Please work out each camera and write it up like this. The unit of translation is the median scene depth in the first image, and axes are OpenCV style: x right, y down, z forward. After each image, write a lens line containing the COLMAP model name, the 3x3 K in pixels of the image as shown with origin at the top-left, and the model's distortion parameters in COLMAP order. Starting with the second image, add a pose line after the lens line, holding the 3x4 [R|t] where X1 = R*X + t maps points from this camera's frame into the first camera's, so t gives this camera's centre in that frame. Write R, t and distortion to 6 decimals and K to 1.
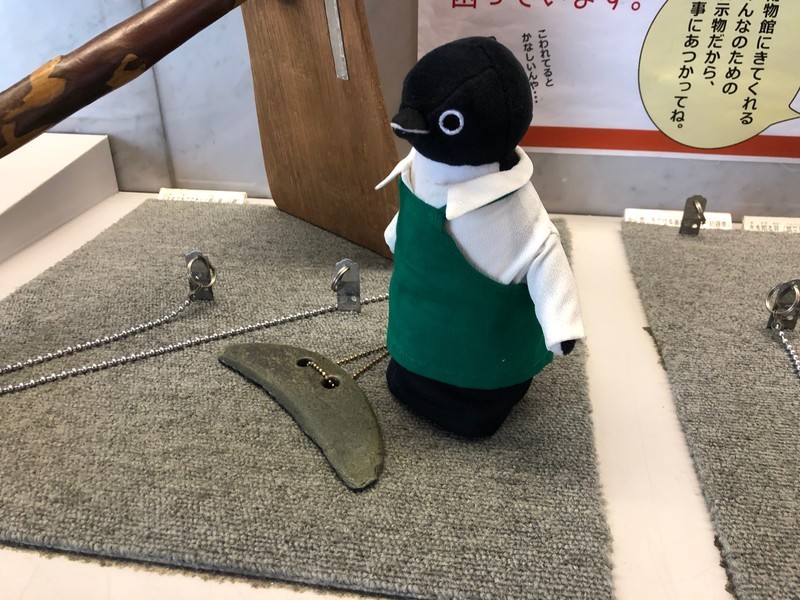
lens RADIAL K [[665.8, 0, 400.0], [0, 665.8, 300.0], [0, 0, 1]] dist [0.035756, -0.017163]
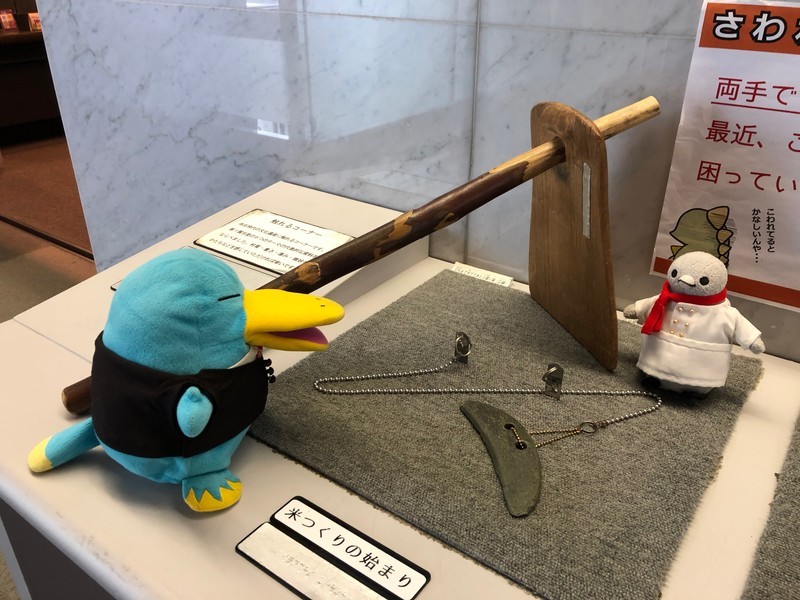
lens RADIAL K [[665.8, 0, 400.0], [0, 665.8, 300.0], [0, 0, 1]] dist [0.035756, -0.017163]
pose [[0.893331, 0.215456, -0.394384, 0.163796], [-0.217691, 0.975211, 0.039669, -0.182816], [0.393155, 0.050416, 0.918089, -0.500294]]
